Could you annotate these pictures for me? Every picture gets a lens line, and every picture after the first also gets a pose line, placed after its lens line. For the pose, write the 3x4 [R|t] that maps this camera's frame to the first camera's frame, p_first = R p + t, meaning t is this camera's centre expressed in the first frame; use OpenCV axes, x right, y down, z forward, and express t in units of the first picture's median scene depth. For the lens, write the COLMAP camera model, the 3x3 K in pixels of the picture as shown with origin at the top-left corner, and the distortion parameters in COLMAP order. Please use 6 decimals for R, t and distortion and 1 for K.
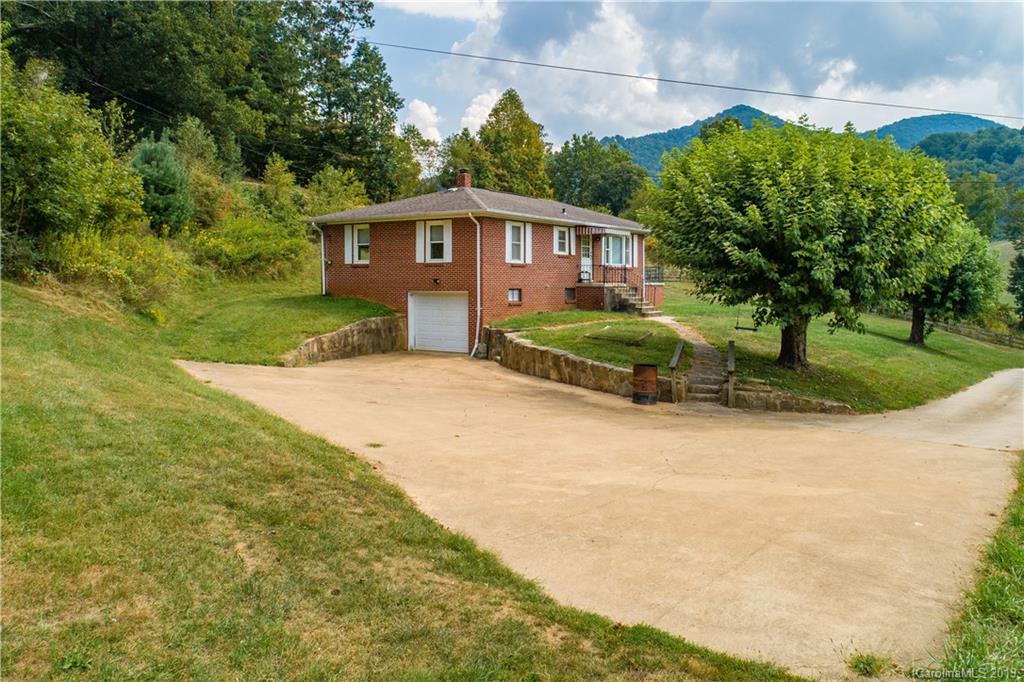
lens RADIAL K [[770.8, 0, 501.8], [0, 770.8, 342.3], [0, 0, 1]] dist [-0.026691, 0.009799]
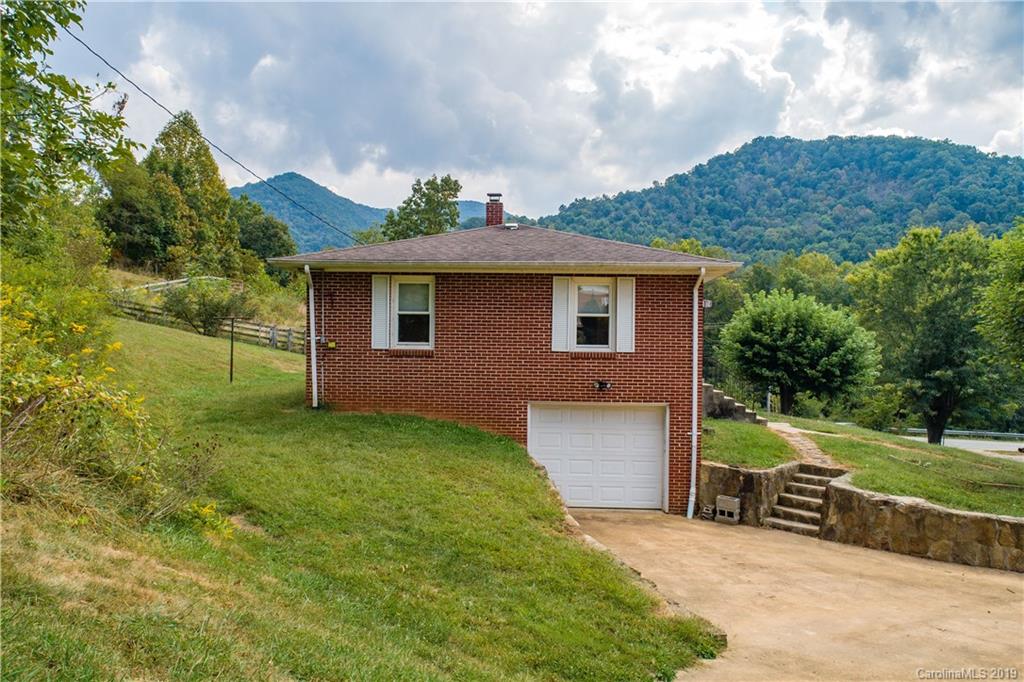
lens RADIAL K [[770.8, 0, 501.8], [0, 770.8, 342.3], [0, 0, 1]] dist [-0.026691, 0.009799]
pose [[0.845078, 0.011568, 0.534518, -0.435503], [0.031568, 0.996942, -0.071485, -0.070891], [-0.533710, 0.077284, 0.842129, 0.550971]]
